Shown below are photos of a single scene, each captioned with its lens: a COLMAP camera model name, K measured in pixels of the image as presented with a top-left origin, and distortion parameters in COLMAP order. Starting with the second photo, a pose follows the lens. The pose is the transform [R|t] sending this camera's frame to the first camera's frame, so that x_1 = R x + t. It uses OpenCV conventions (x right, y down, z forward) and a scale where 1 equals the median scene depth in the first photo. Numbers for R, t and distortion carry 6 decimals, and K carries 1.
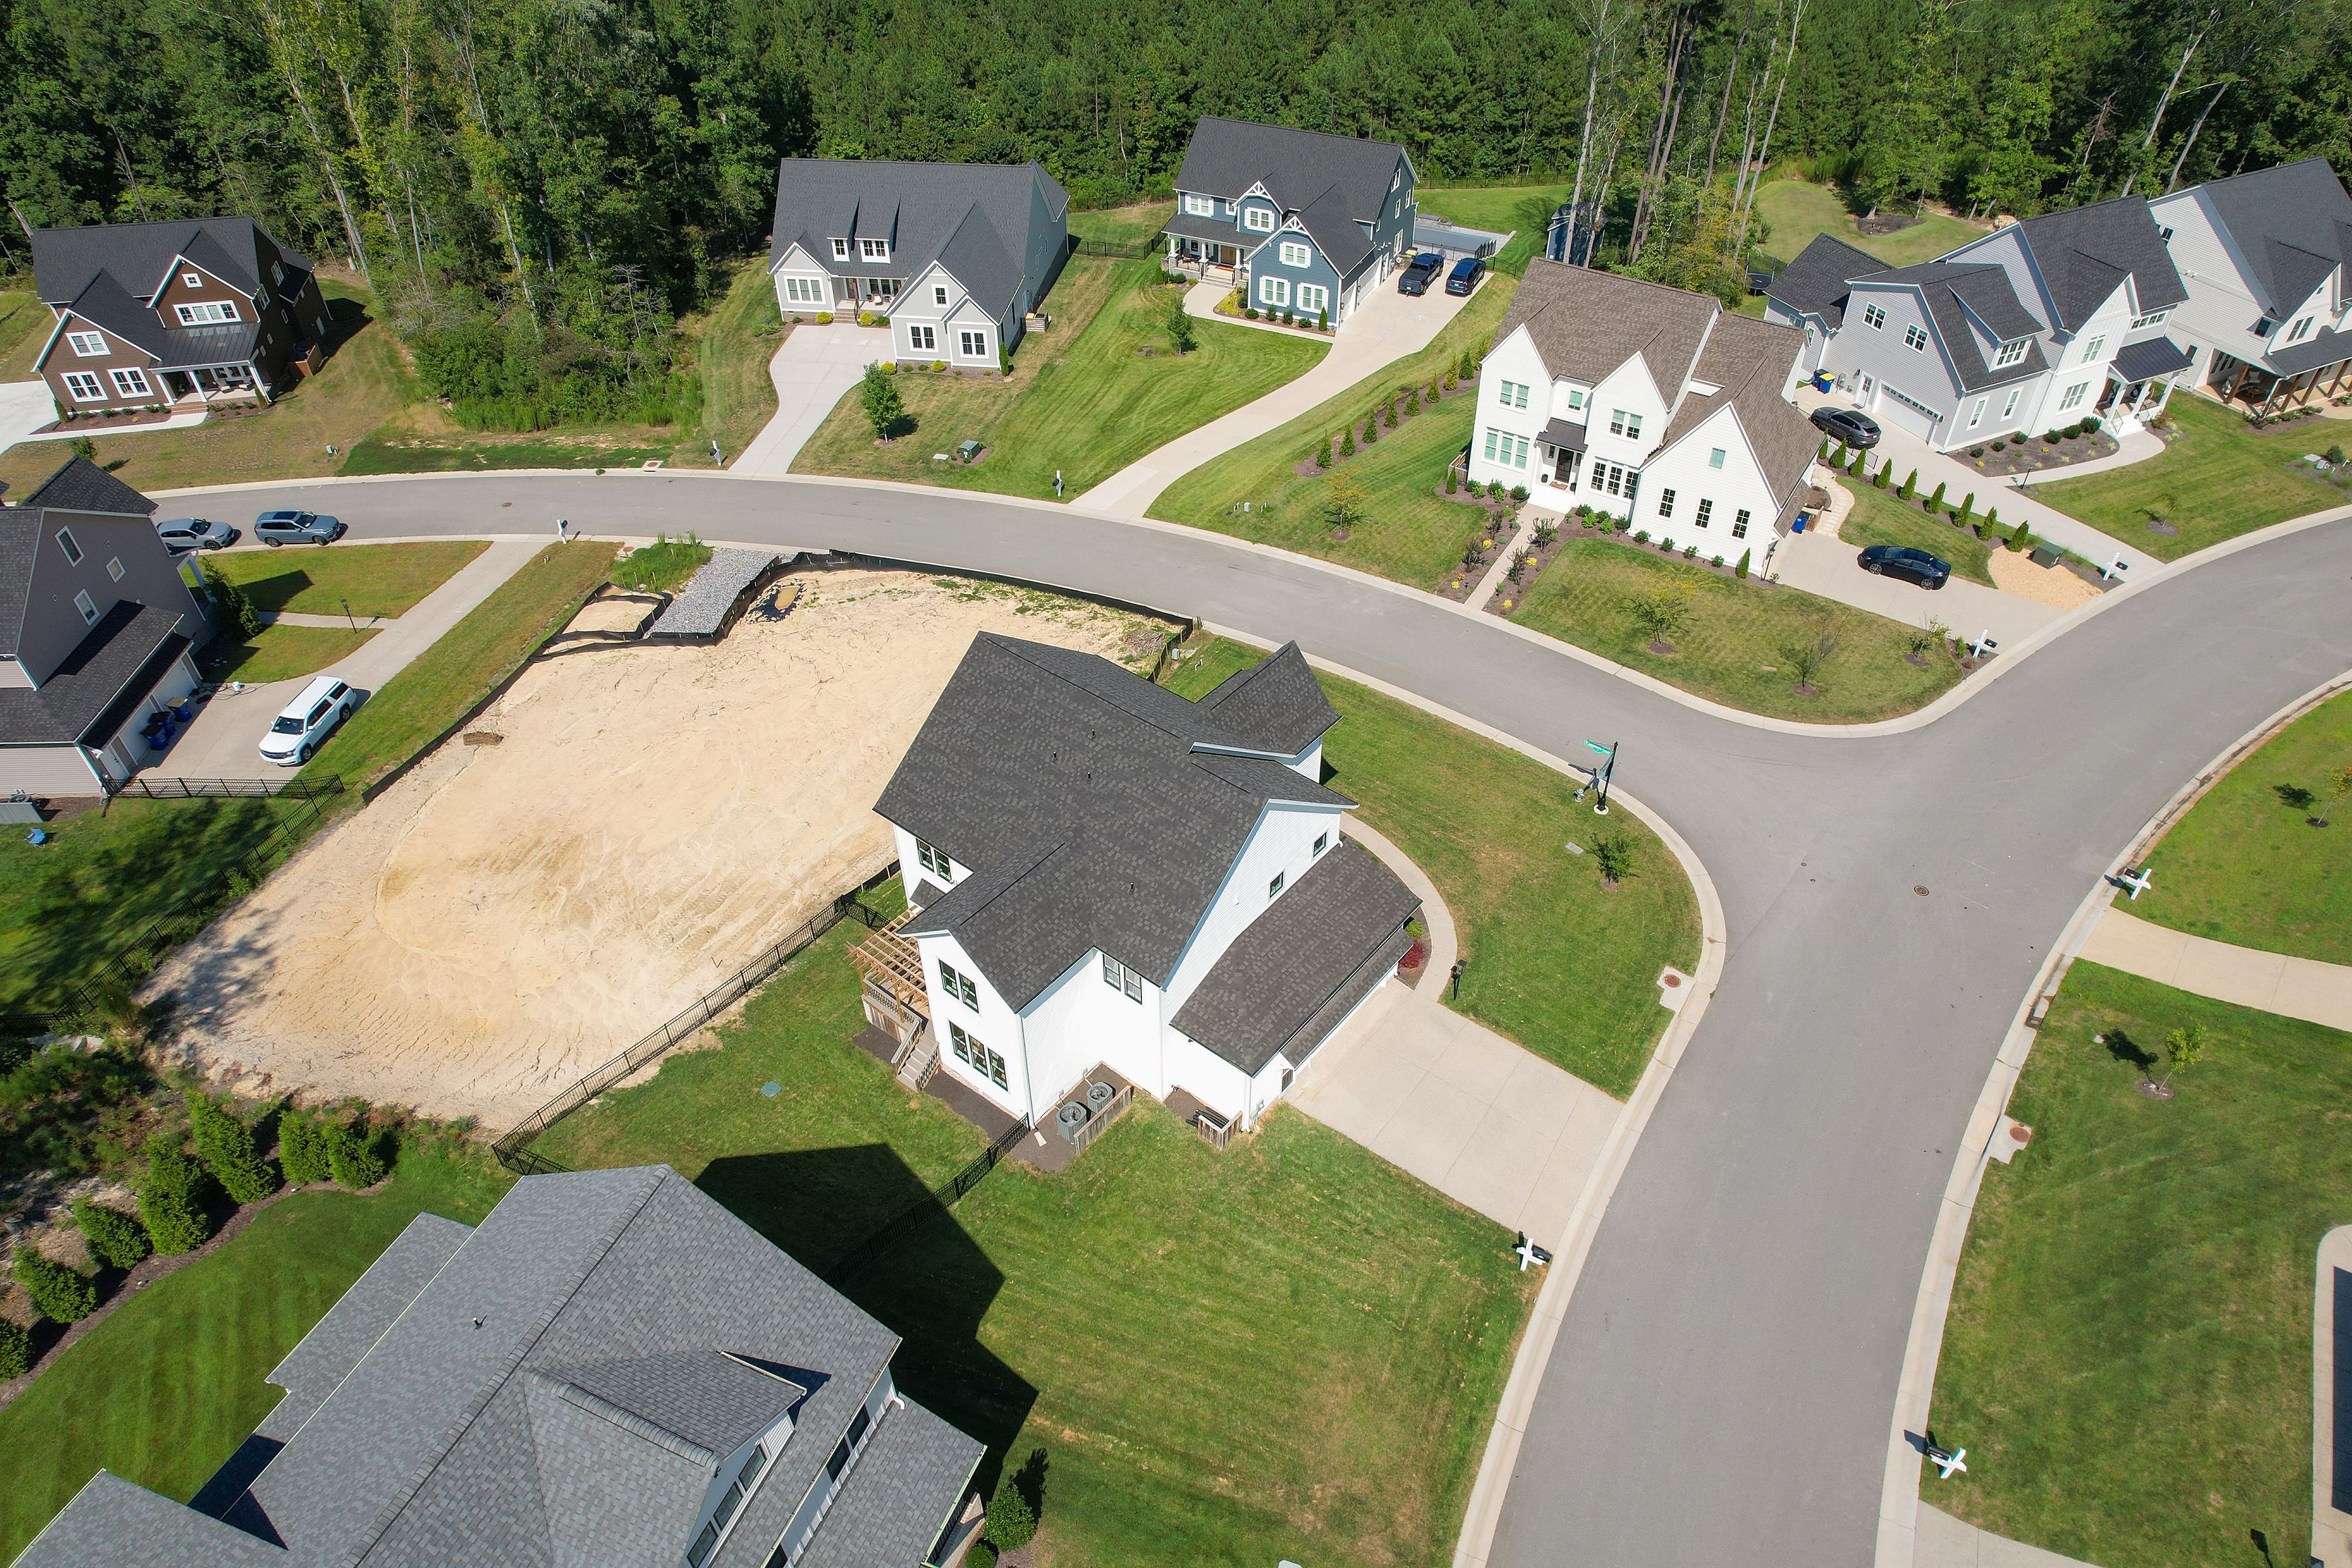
lens RADIAL K [[1486.9, 0, 1191.4], [0, 1486.9, 794.3], [0, 0, 1]] dist [-0.059701, 0.043489]
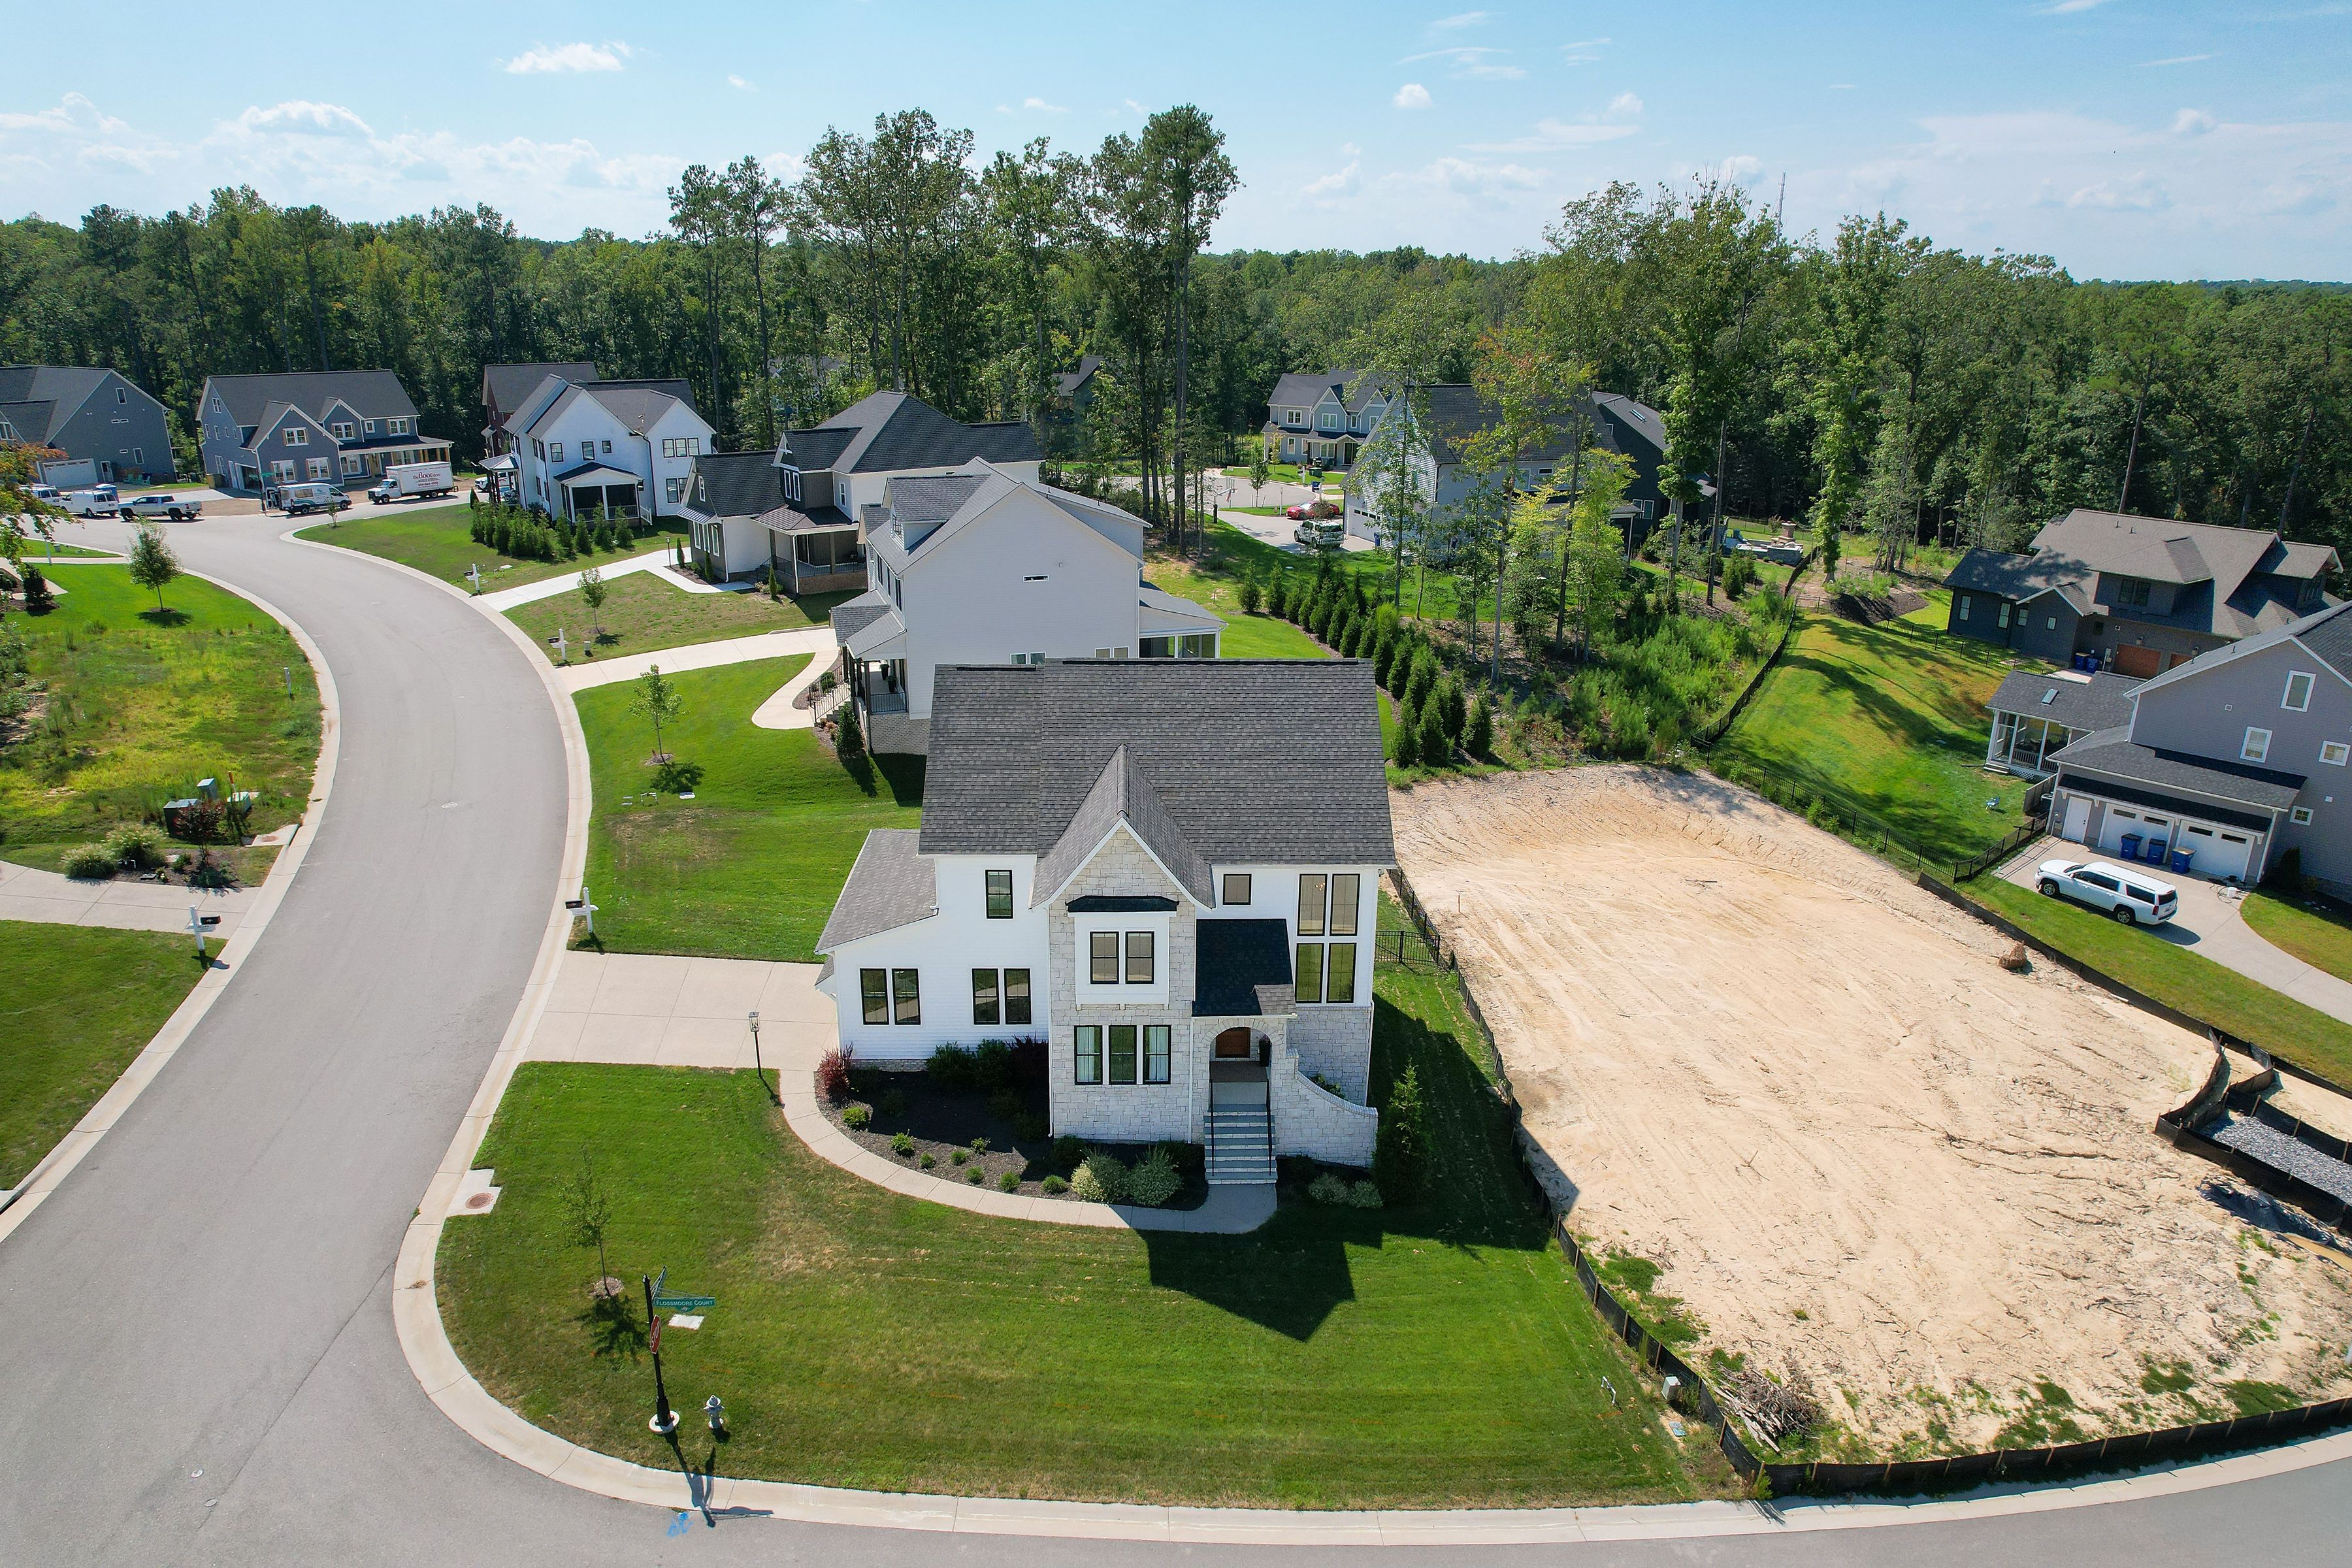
lens RADIAL K [[1533.7, 0, 1183.9], [0, 1533.7, 787.7], [0, 0, 1]] dist [-0.064988, 0.051683]
pose [[-0.754103, 0.201619, -0.625043, 0.344062], [-0.443713, 0.545248, 0.711212, -0.442888], [0.484197, 0.813667, -0.321712, 0.885551]]
